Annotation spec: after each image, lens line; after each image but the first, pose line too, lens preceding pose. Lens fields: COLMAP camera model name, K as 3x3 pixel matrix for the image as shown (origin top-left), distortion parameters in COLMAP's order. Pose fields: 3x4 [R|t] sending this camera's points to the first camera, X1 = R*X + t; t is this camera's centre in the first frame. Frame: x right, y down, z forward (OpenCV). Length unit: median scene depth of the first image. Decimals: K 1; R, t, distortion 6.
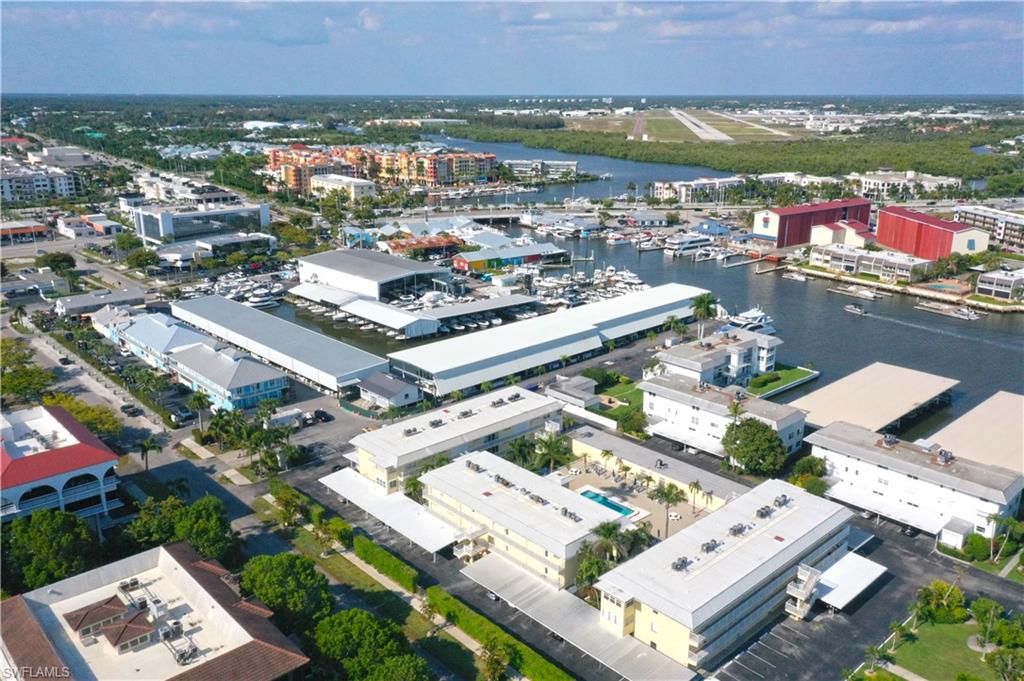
lens RADIAL K [[817.2, 0, 512.0], [0, 817.2, 340.5], [0, 0, 1]] dist [0.013660, -0.000753]
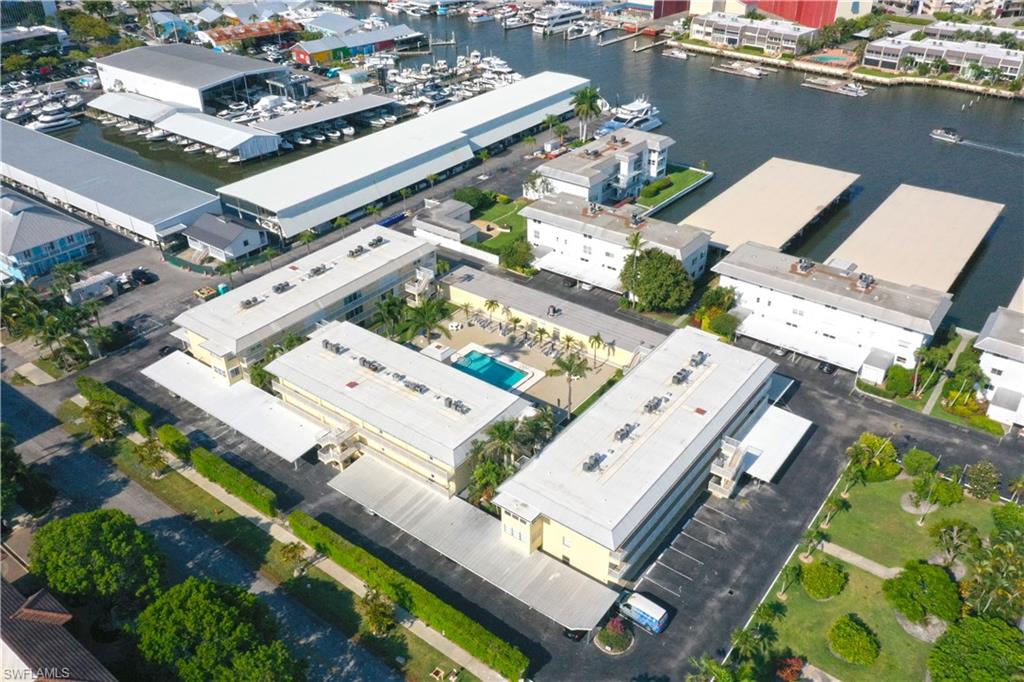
lens RADIAL K [[817.2, 0, 512.0], [0, 817.2, 341.0], [0, 0, 1]] dist [0.013660, -0.000753]
pose [[0.985286, -0.098682, 0.139549, 0.012999], [0.058977, 0.962630, 0.264320, -0.044721], [-0.160418, -0.252200, 0.954286, 0.156077]]
